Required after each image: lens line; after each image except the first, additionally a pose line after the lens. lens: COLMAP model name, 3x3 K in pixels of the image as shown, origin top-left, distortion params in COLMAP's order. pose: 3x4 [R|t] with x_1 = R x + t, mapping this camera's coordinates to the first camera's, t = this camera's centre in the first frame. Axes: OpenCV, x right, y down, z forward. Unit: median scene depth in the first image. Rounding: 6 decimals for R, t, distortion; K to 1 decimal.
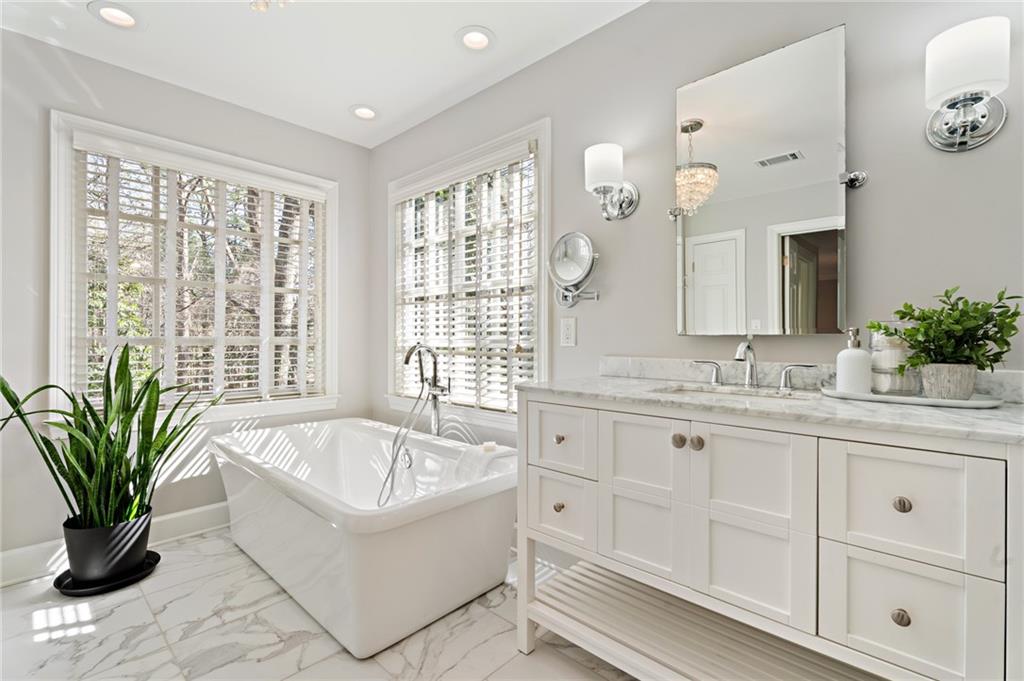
lens RADIAL K [[459.6, 0, 518.1], [0, 459.6, 338.8], [0, 0, 1]] dist [-0.002772, -0.000270]
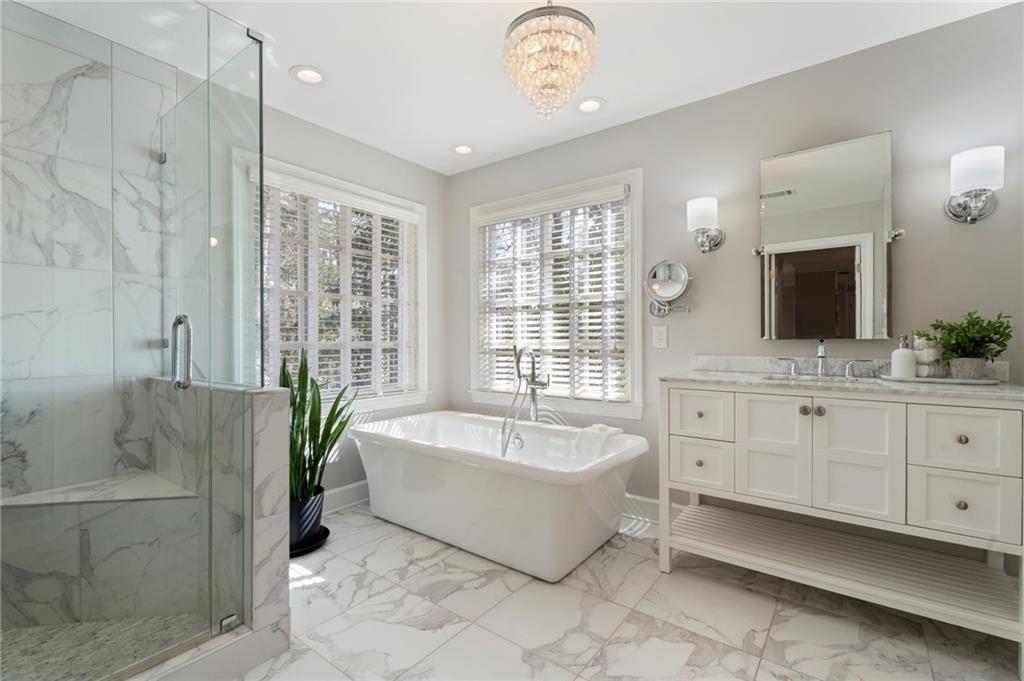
lens RADIAL K [[459.6, 0, 505.6], [0, 459.6, 341.1], [0, 0, 1]] dist [-0.002772, -0.000270]
pose [[0.994825, -0.003762, 0.101530, -0.479435], [0.003643, 0.999992, 0.001360, -0.006900], [-0.101535, -0.000983, 0.994832, -0.247552]]
